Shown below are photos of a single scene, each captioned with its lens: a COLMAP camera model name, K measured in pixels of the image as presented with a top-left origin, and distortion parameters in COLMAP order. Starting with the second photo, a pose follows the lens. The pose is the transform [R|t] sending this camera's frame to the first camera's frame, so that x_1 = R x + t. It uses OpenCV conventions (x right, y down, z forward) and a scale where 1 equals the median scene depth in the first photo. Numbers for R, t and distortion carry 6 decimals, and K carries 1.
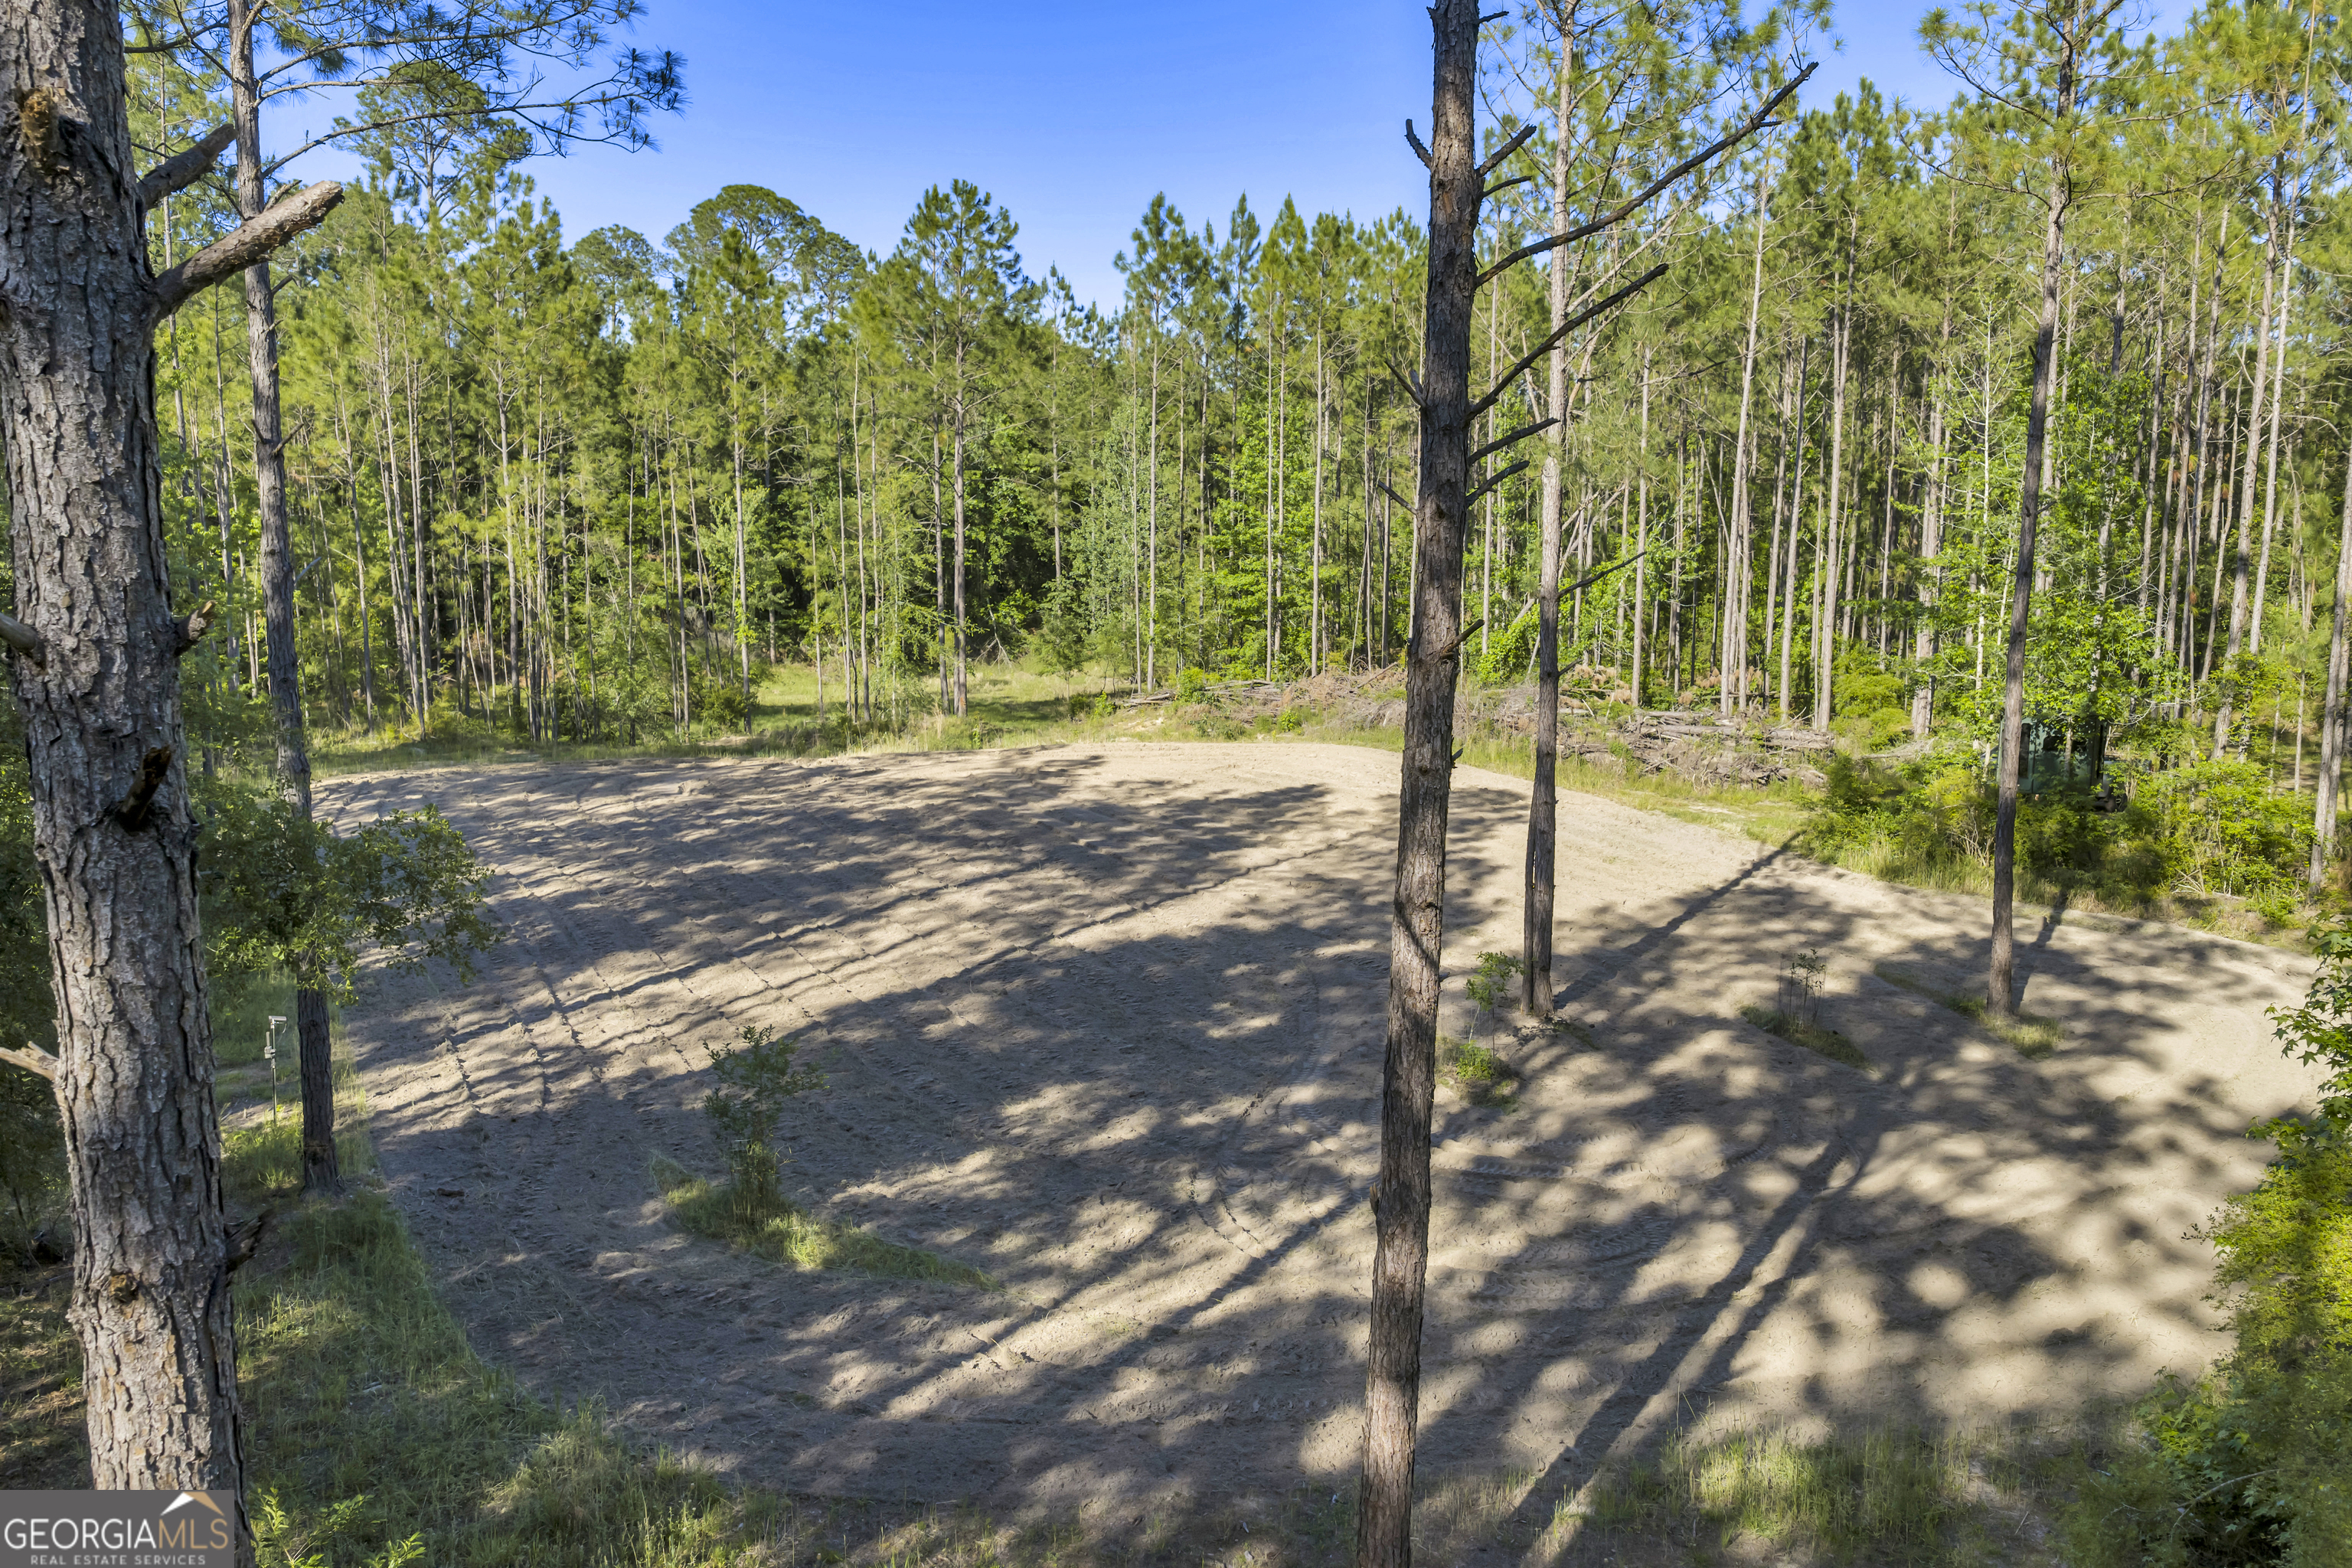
lens RADIAL K [[1933.3, 0, 1172.2], [0, 1933.3, 778.6], [0, 0, 1]] dist [0.002760, -0.020169]
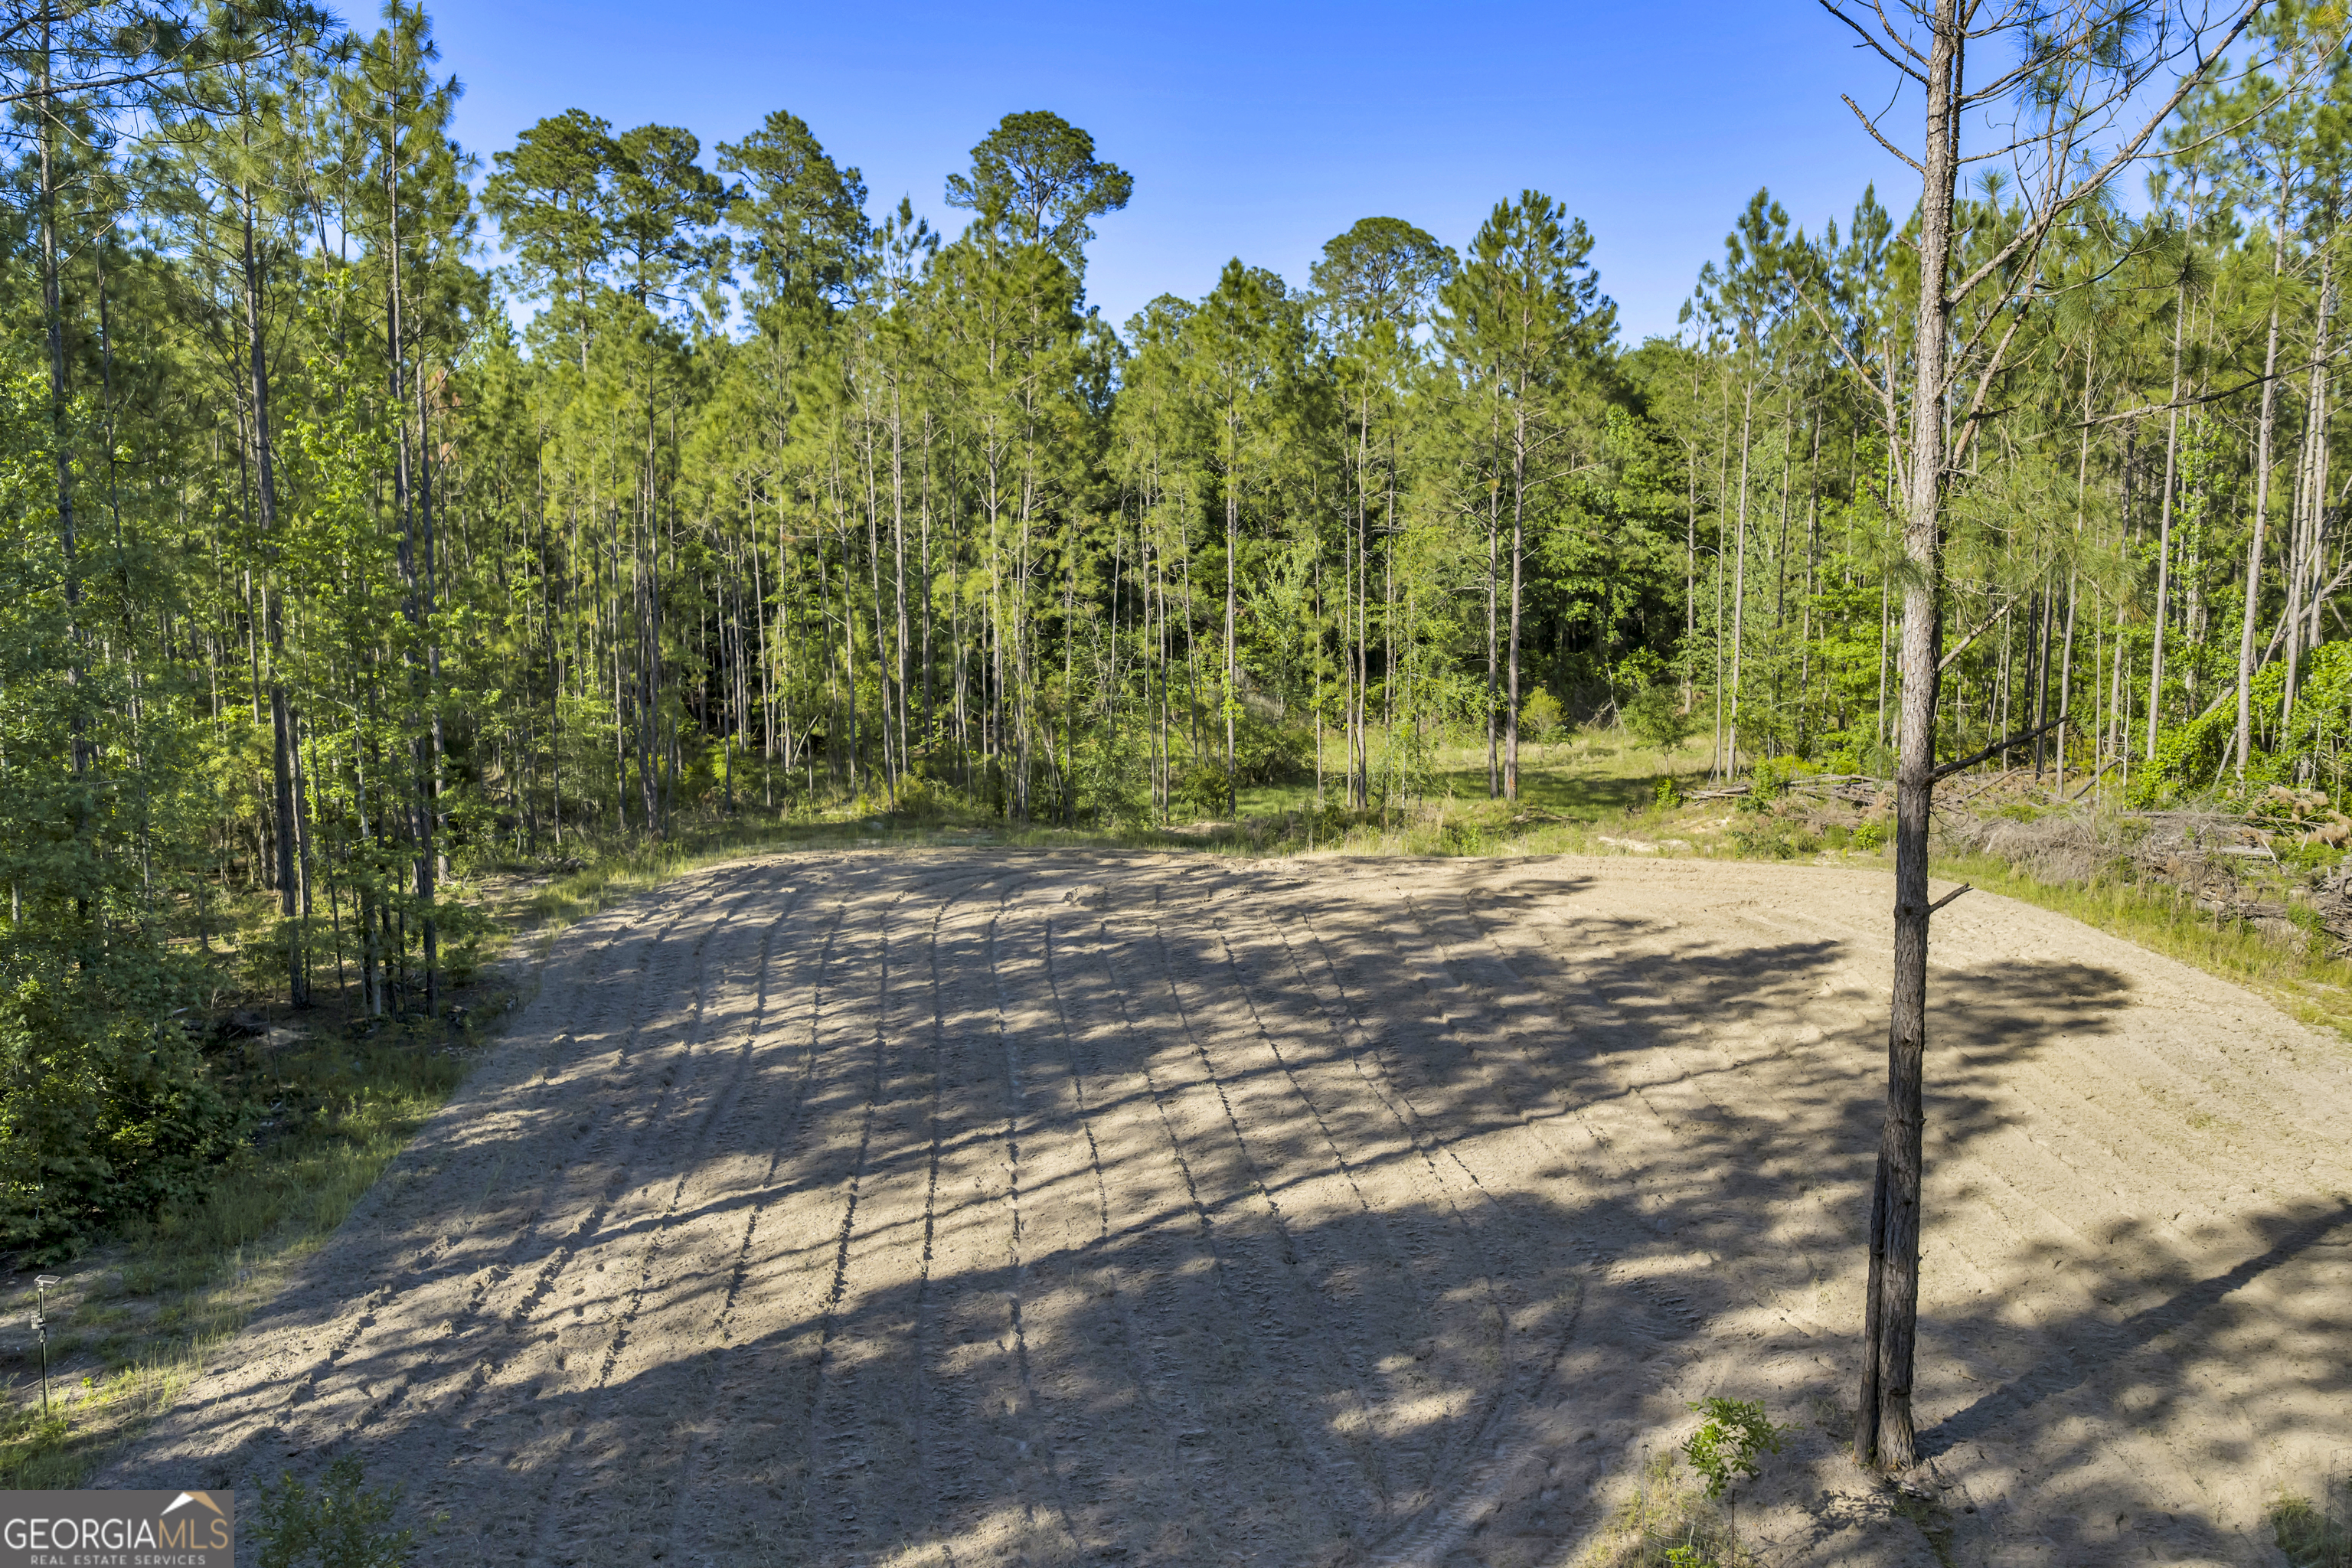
lens RADIAL K [[1933.3, 0, 1172.2], [0, 1933.3, 778.6], [0, 0, 1]] dist [0.002760, -0.020169]
pose [[0.929450, 0.040756, -0.366690, 0.080695], [-0.046995, 0.998862, -0.008097, -0.031673], [0.365943, 0.024758, 0.930308, 0.145805]]
